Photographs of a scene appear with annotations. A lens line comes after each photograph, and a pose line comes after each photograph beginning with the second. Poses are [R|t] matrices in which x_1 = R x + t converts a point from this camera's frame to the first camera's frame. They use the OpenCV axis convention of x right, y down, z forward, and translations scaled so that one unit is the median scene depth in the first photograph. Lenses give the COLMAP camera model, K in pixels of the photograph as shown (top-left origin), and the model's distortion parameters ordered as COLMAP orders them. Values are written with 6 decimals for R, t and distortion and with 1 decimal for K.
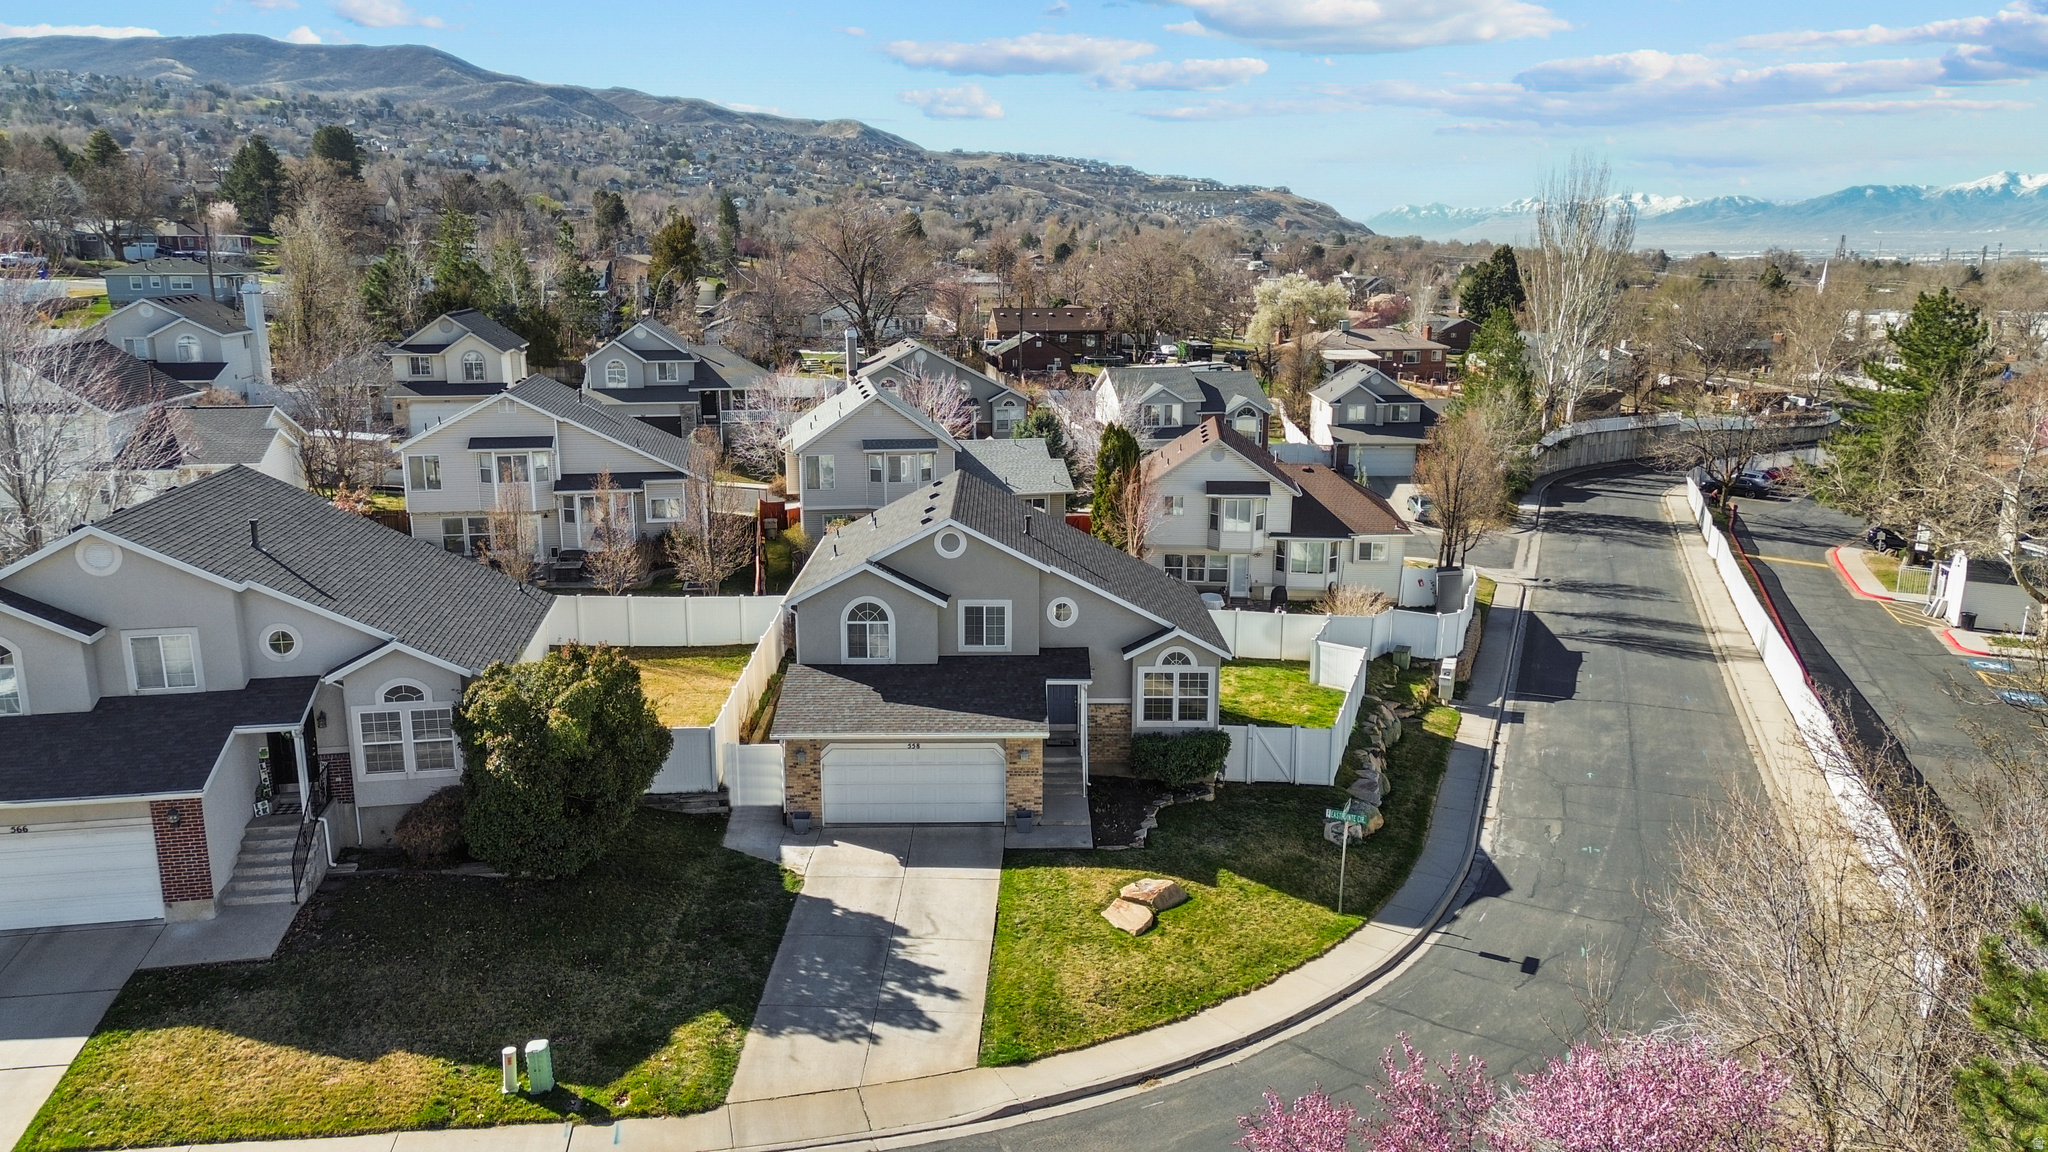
lens RADIAL K [[1436.3, 0, 1025.2], [0, 1436.3, 526.1], [0, 0, 1]] dist [0.065480, -0.063086]
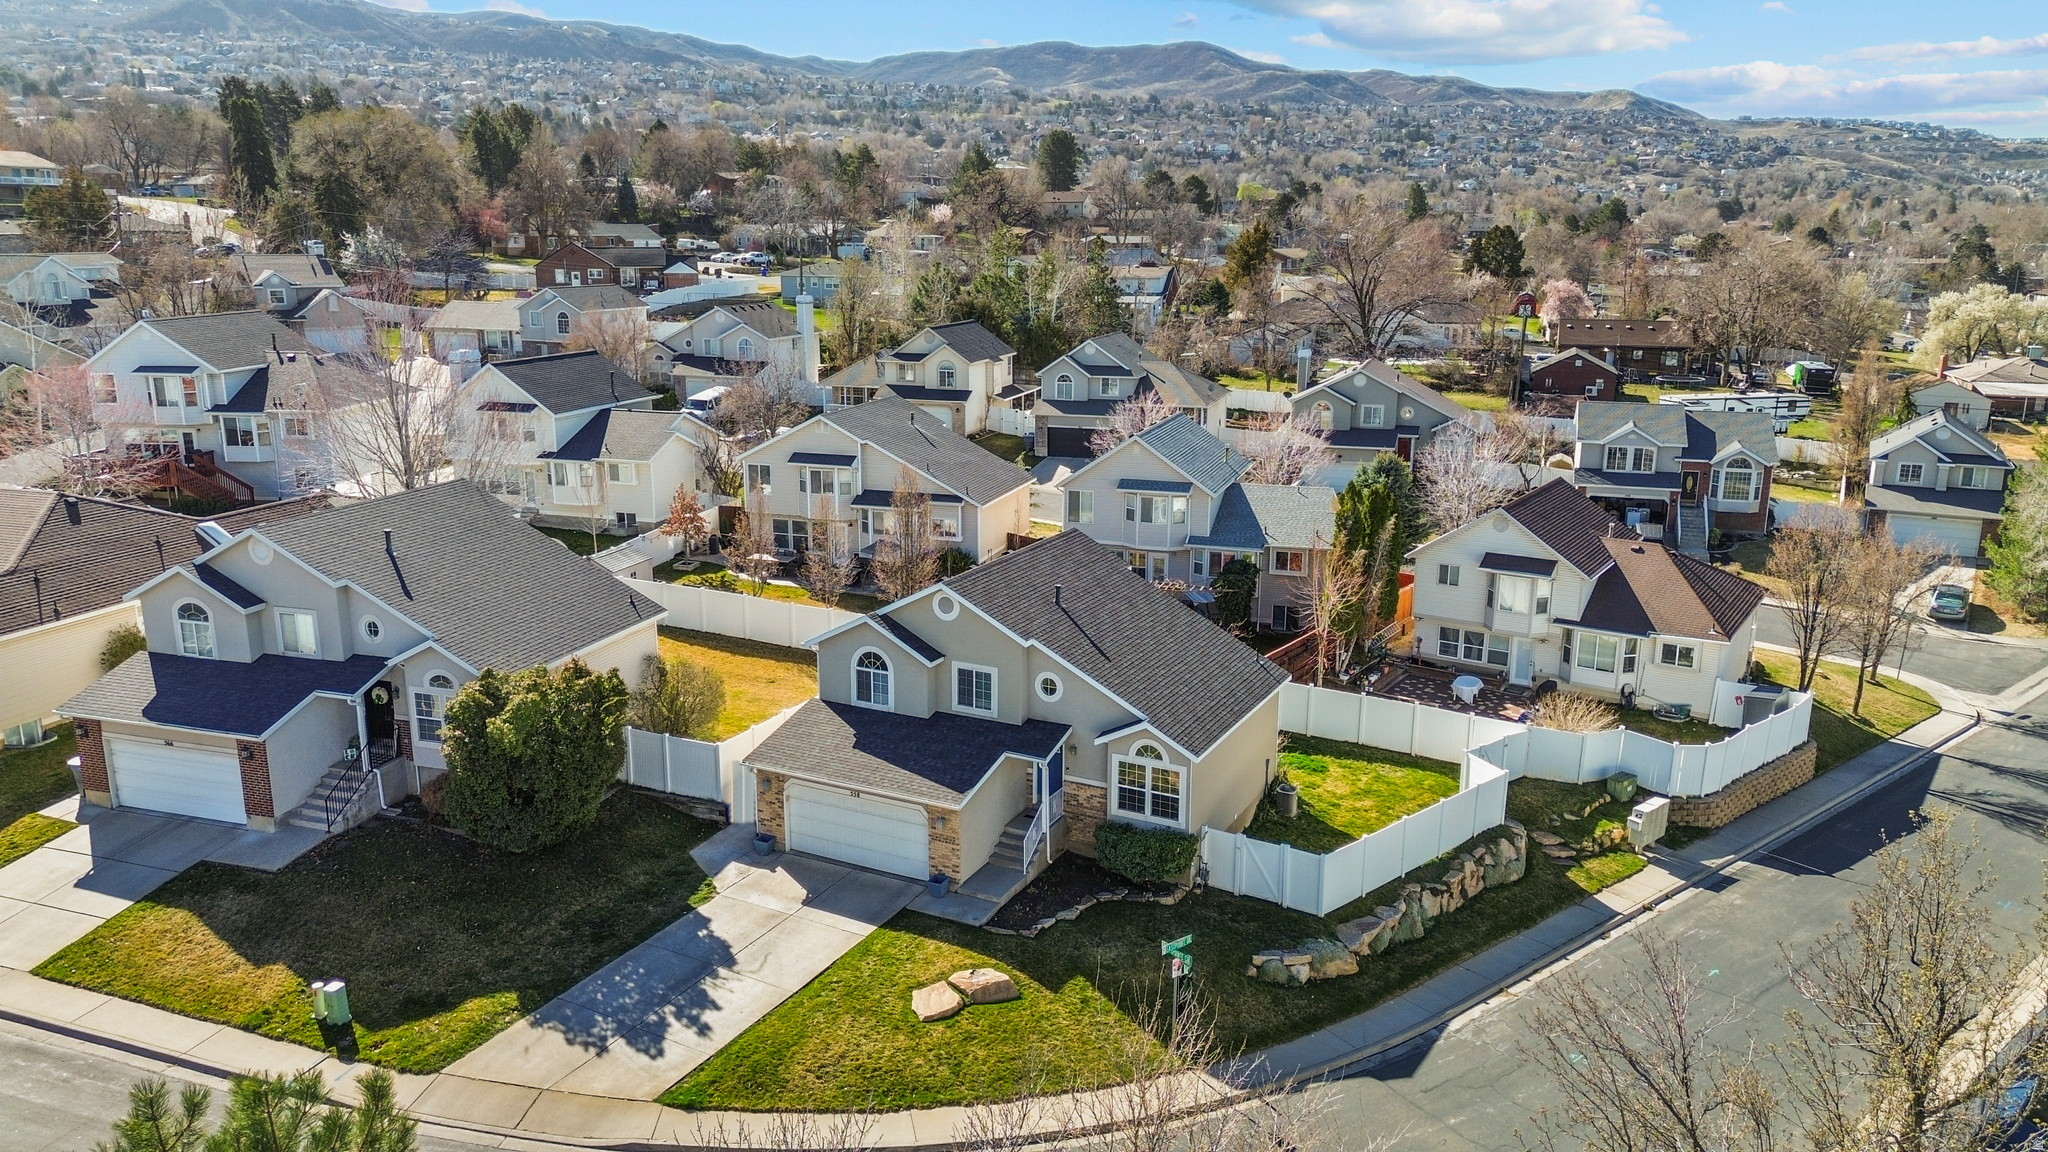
lens RADIAL K [[1436.3, 0, 1025.2], [0, 1436.3, 526.1], [0, 0, 1]] dist [0.065480, -0.063086]
pose [[0.883497, 0.095640, -0.458570, 0.465939], [-0.090296, 0.995347, 0.033622, -0.085410], [0.459652, 0.011702, 0.888022, 0.097503]]
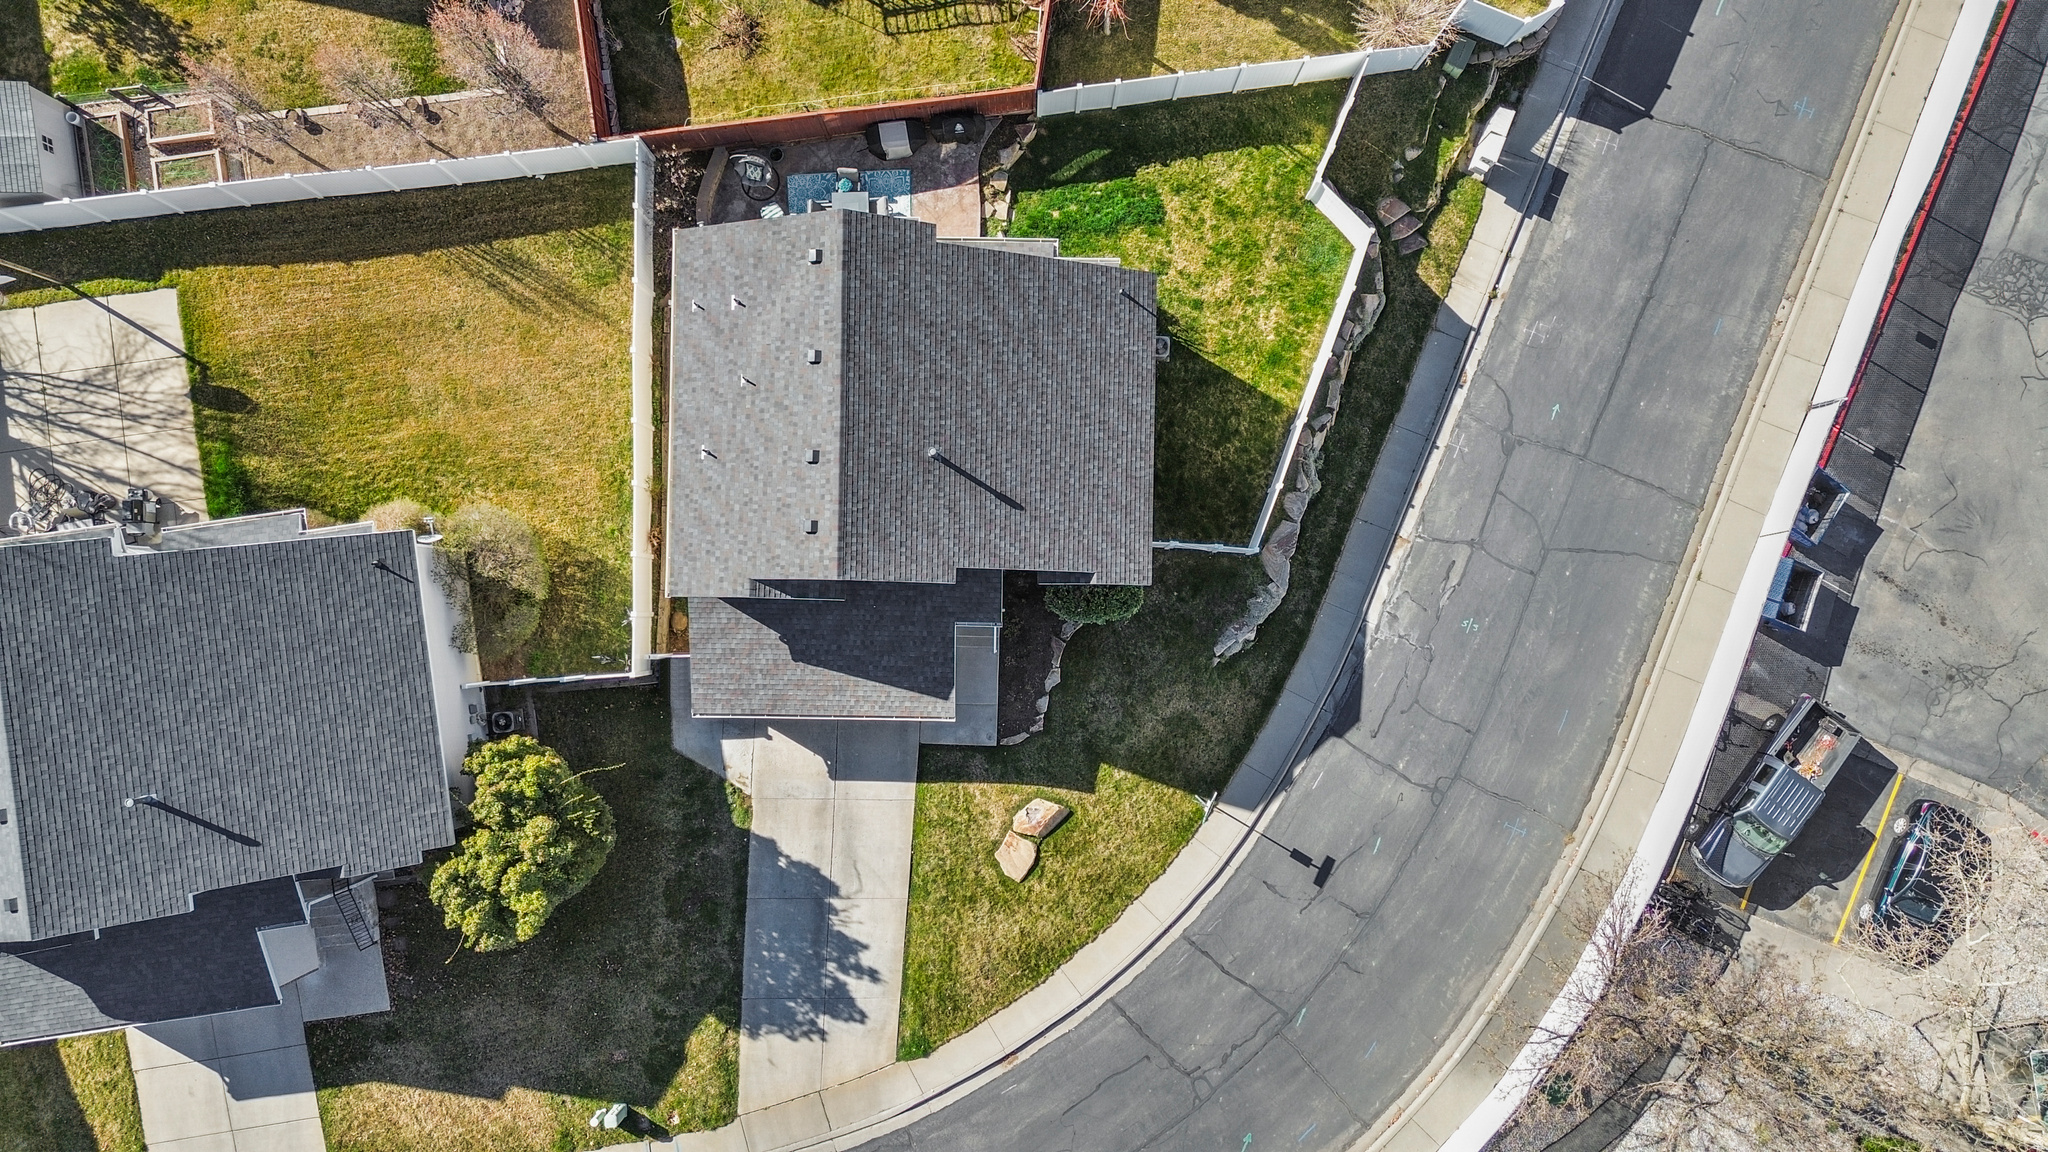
lens RADIAL K [[1436.3, 0, 1025.2], [0, 1436.3, 526.1], [0, 0, 1]] dist [0.065480, -0.063086]
pose [[0.999441, 0.031841, -0.010164, 0.069371], [0.002397, 0.235021, 0.971987, -0.841991], [0.033338, -0.971469, 0.234813, 0.813513]]
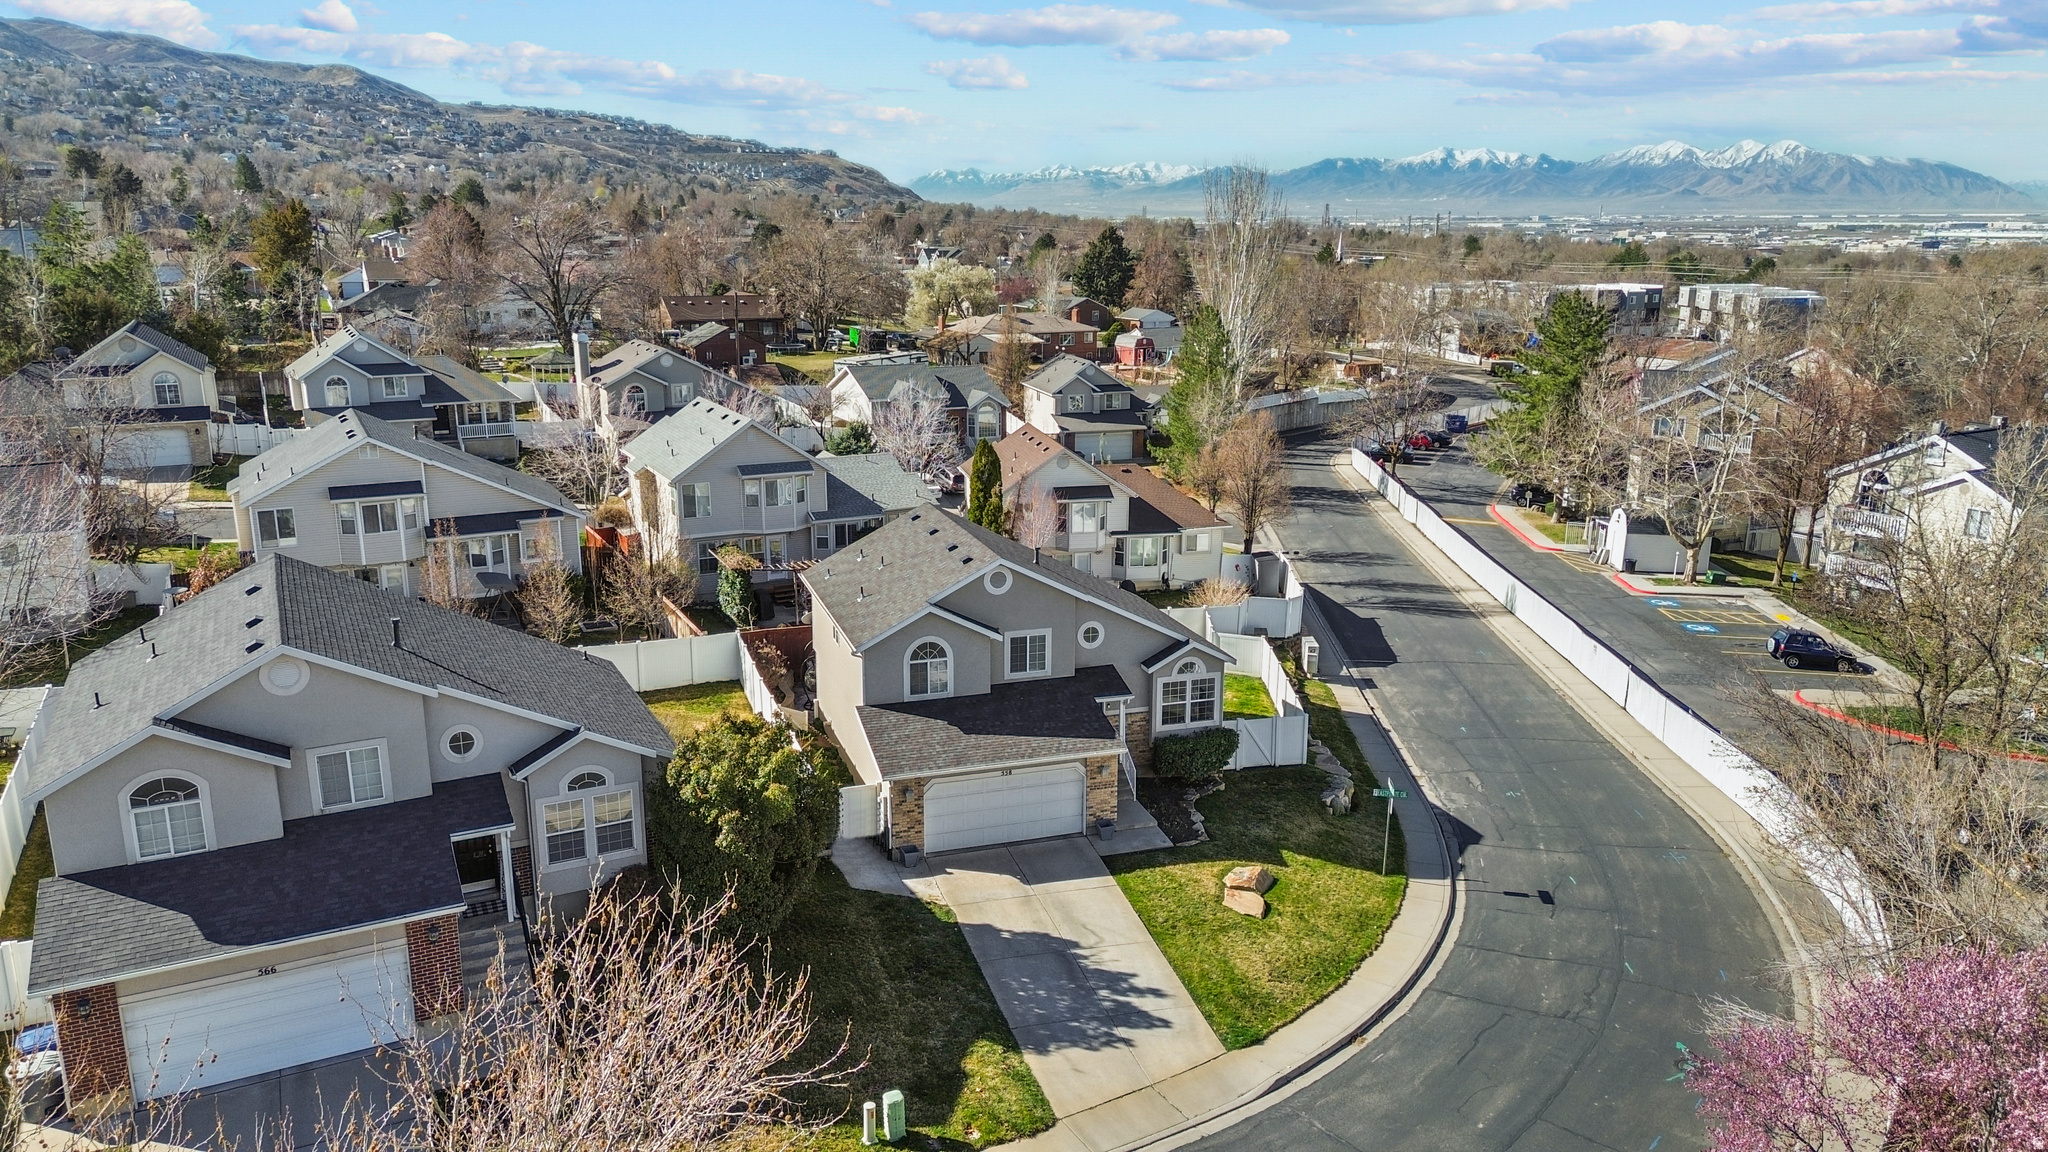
lens RADIAL K [[1436.3, 0, 1025.2], [0, 1436.3, 526.1], [0, 0, 1]] dist [0.065480, -0.063086]
pose [[0.954795, -0.061155, 0.290905, -0.339368], [0.054222, 0.998021, 0.031842, -0.061442], [-0.292277, -0.014629, 0.956222, -0.035267]]
